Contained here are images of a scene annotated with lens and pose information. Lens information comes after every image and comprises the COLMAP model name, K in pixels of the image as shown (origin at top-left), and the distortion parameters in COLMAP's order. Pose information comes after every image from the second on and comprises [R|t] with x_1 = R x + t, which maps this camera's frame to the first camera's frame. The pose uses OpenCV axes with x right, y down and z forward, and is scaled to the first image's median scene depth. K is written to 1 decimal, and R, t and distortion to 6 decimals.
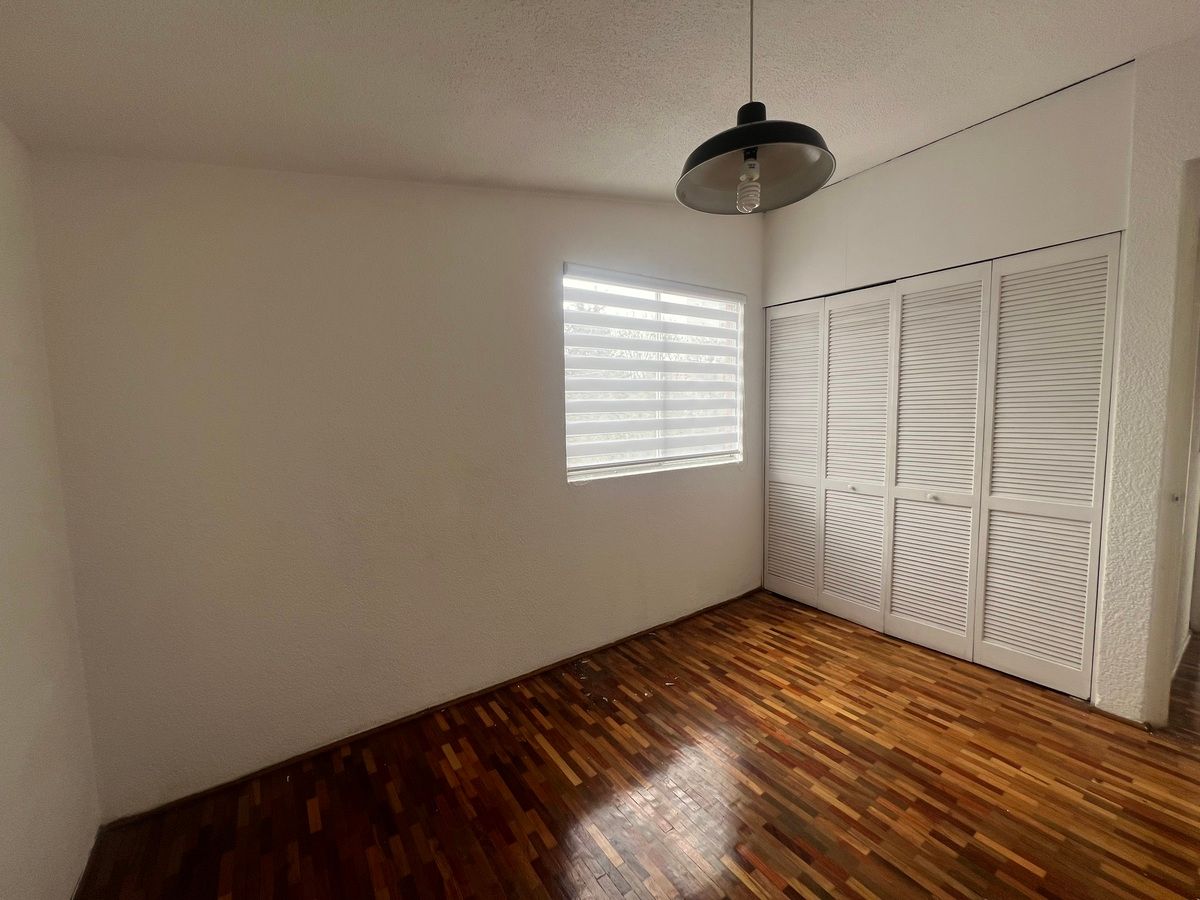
lens RADIAL K [[478.3, 0, 600.1], [0, 478.3, 449.4], [0, 0, 1]] dist [-0.001342, 0.000362]
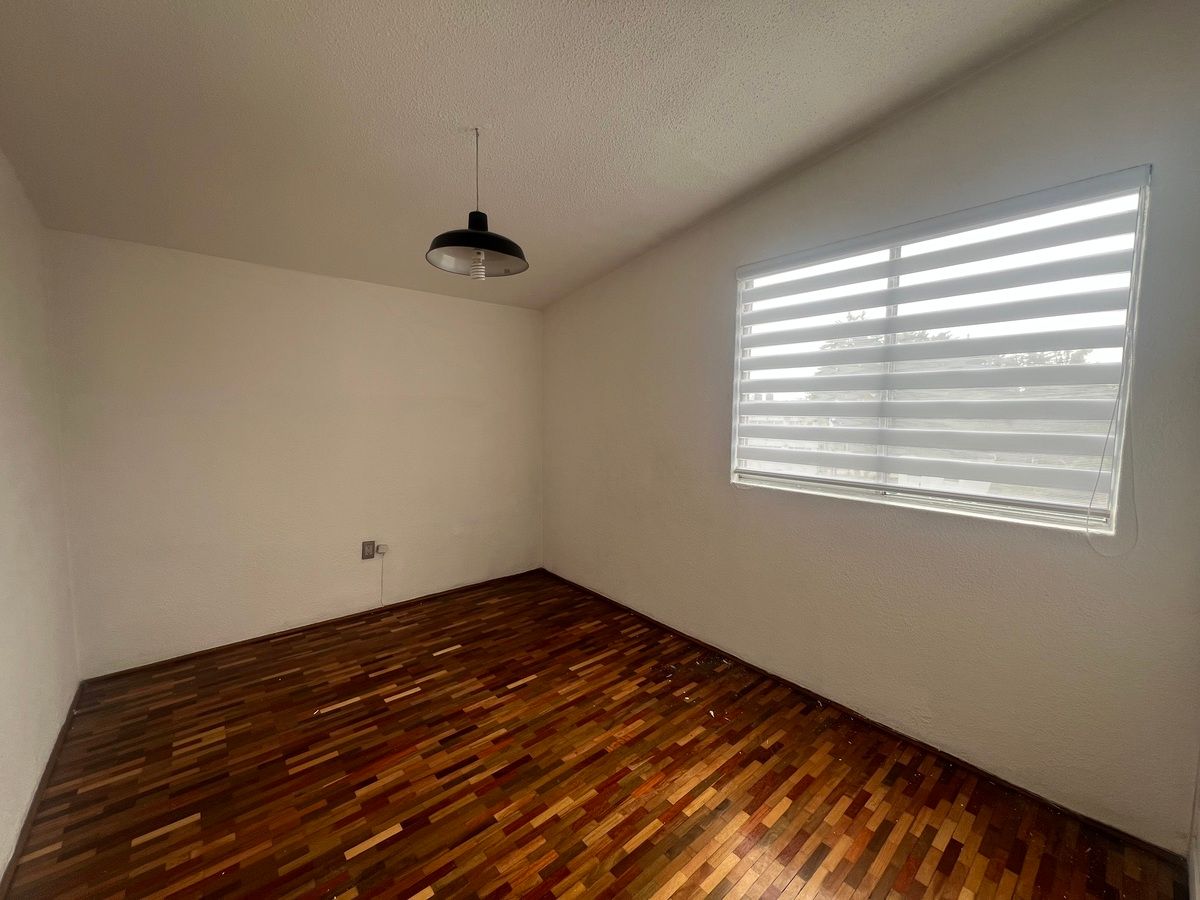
lens RADIAL K [[478.3, 0, 600.9], [0, 478.3, 452.0], [0, 0, 1]] dist [-0.001342, 0.000362]
pose [[0.104394, 0.107771, -0.988680, 0.945388], [-0.097159, 0.990461, 0.097706, -0.071772], [0.989779, 0.085859, 0.113869, 0.623168]]
